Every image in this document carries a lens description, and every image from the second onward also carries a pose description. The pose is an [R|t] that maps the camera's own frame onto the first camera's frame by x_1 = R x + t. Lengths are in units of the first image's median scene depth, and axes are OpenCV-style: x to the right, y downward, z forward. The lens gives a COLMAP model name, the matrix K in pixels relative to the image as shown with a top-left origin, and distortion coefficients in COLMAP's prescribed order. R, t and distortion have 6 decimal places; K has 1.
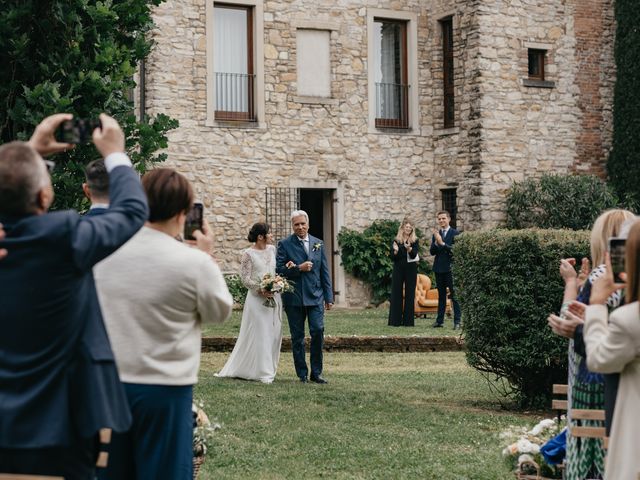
lens RADIAL K [[1411.6, 0, 281.8], [0, 1411.6, 239.3], [0, 0, 1]] dist [-0.020227, 0.087404]
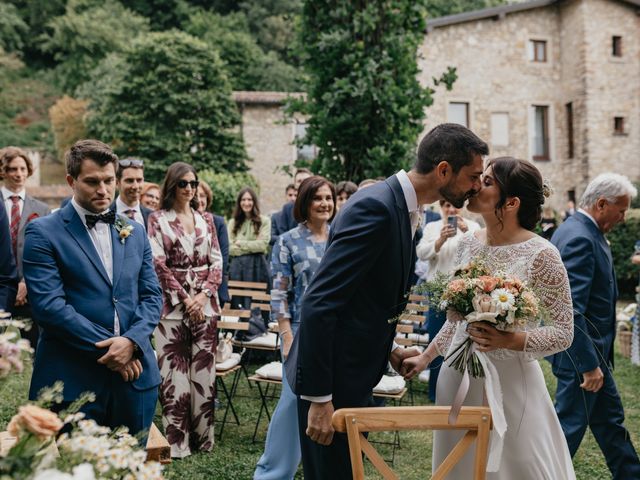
lens RADIAL K [[691.6, 0, 320.5], [0, 691.6, 236.4], [0, 0, 1]] dist [-0.012289, 0.017789]
pose [[0.974463, -0.013421, -0.224147, -0.008156], [0.019359, 0.999517, 0.024313, -0.000962], [0.223713, -0.028031, 0.974252, -0.020624]]
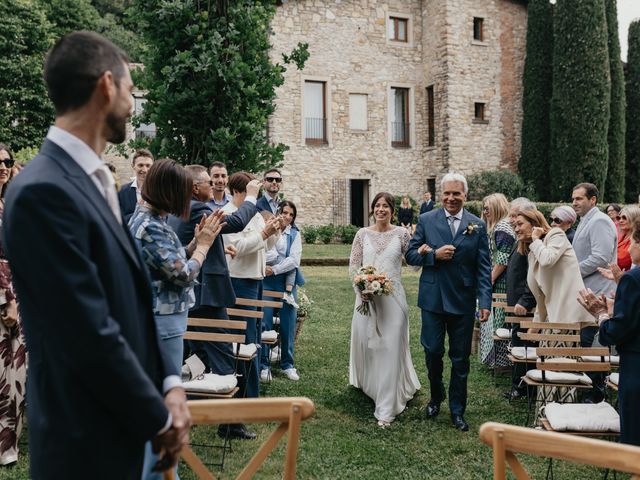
lens RADIAL K [[771.1, 0, 286.9], [0, 771.1, 228.8], [0, 0, 1]] dist [-0.008259, -0.007891]
pose [[0.997663, -0.001782, -0.068302, -0.002204], [0.003868, 0.999530, 0.030416, -0.001436], [0.068216, -0.030609, 0.997201, -0.028718]]
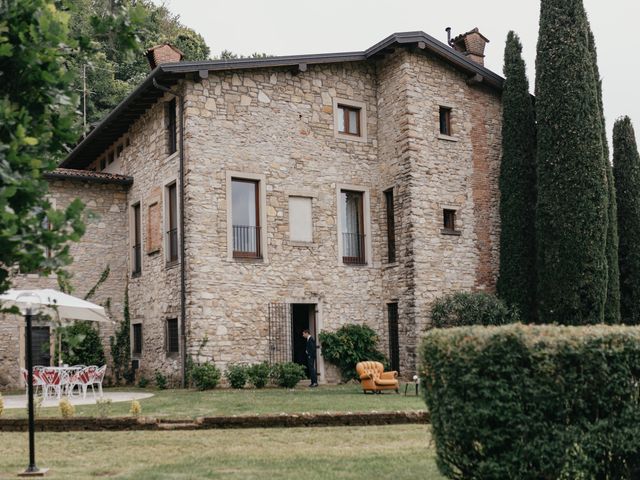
lens RADIAL K [[689.0, 0, 329.3], [0, 689.0, 305.3], [0, 0, 1]] dist [0.002351, 0.000955]
pose [[0.999085, -0.013061, 0.040736, 0.021938], [0.014914, 0.998852, -0.045518, -0.000921], [-0.040095, 0.046084, 0.998133, 0.279124]]
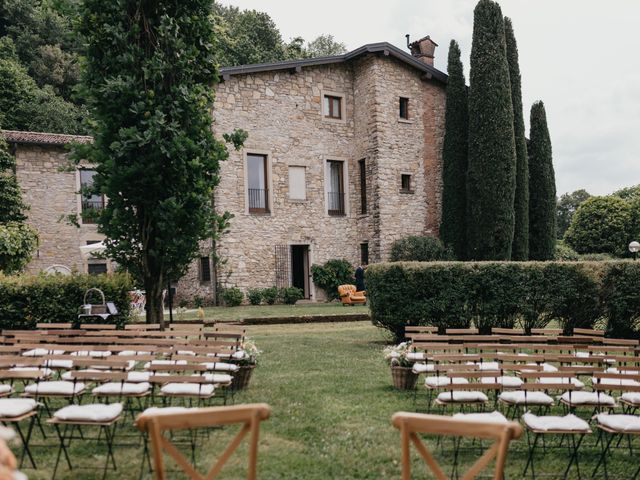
lens RADIAL K [[725.1, 0, 365.3], [0, 725.1, 301.7], [0, 0, 1]] dist [0.001785, 0.019920]
pose [[0.993277, -0.030632, 0.111640, -0.001902], [0.025681, 0.998633, 0.045525, 0.001013], [-0.112881, -0.042352, 0.992705, -0.055746]]
